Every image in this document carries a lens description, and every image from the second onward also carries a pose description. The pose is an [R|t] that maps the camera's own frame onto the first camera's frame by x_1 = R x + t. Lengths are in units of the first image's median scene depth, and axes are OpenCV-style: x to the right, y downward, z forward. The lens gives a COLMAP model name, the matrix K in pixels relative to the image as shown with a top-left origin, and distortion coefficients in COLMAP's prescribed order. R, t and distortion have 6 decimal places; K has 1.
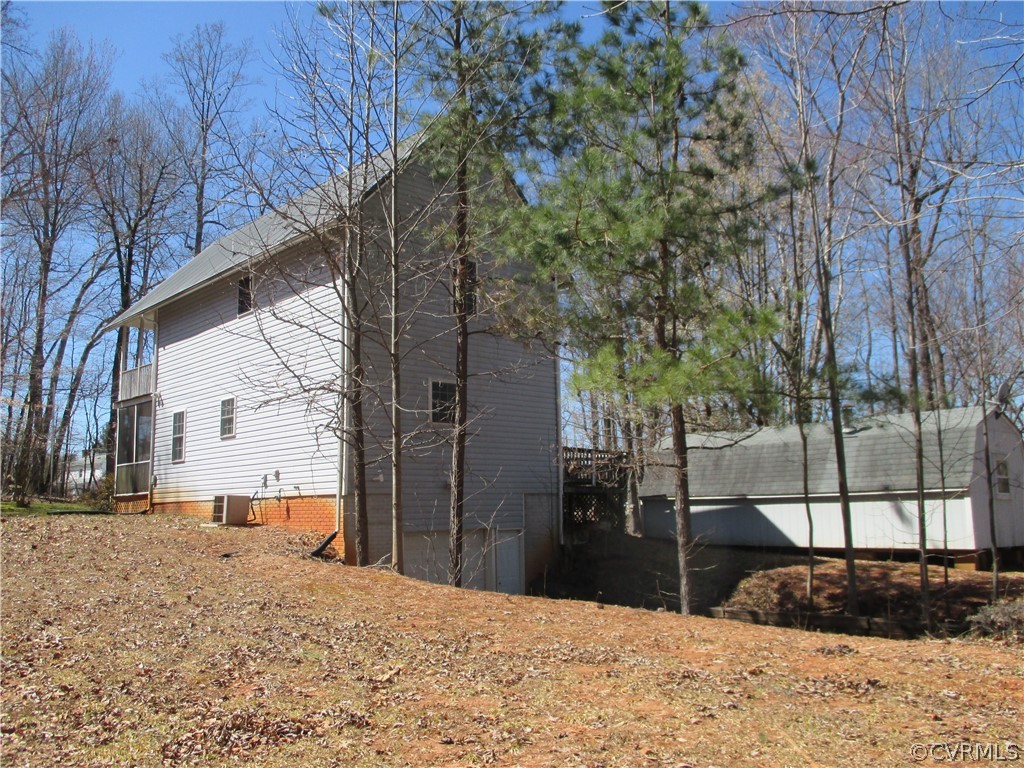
lens RADIAL K [[862.2, 0, 512.0], [0, 862.2, 384.0], [0, 0, 1]] dist [-0.021972, -0.003956]
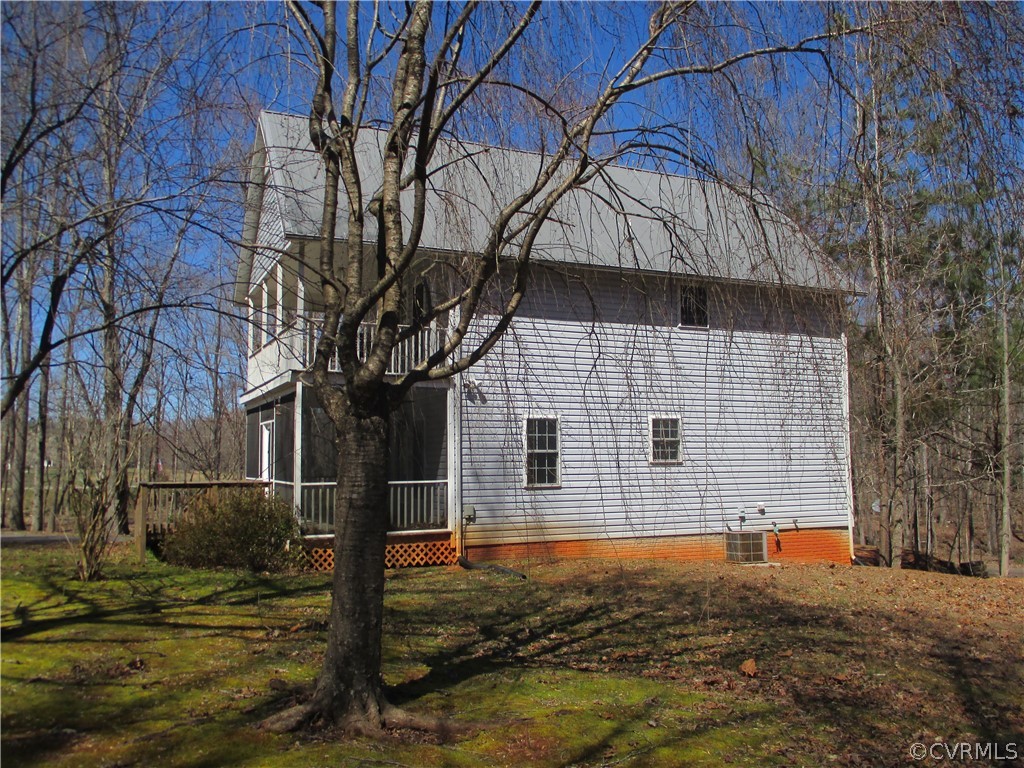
lens RADIAL K [[862.2, 0, 512.0], [0, 862.2, 384.0], [0, 0, 1]] dist [-0.021972, -0.003956]
pose [[0.323924, 0.102120, 0.940555, -1.311318], [-0.135850, 0.988876, -0.060580, 0.062213], [-0.936279, -0.108151, 0.334194, 0.944917]]
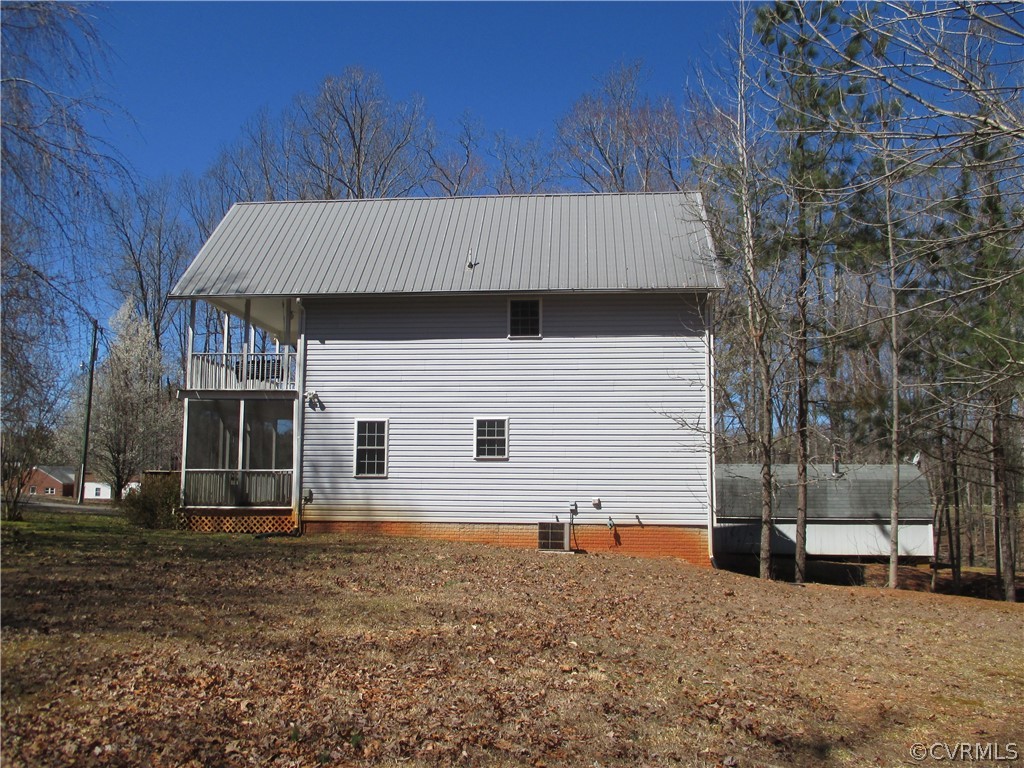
lens RADIAL K [[862.2, 0, 512.0], [0, 862.2, 384.0], [0, 0, 1]] dist [-0.021972, -0.003956]
pose [[0.749272, 0.100630, 0.654573, -1.050789], [-0.117519, 0.992905, -0.018123, -0.008065], [-0.651752, -0.063345, 0.755782, 0.274116]]
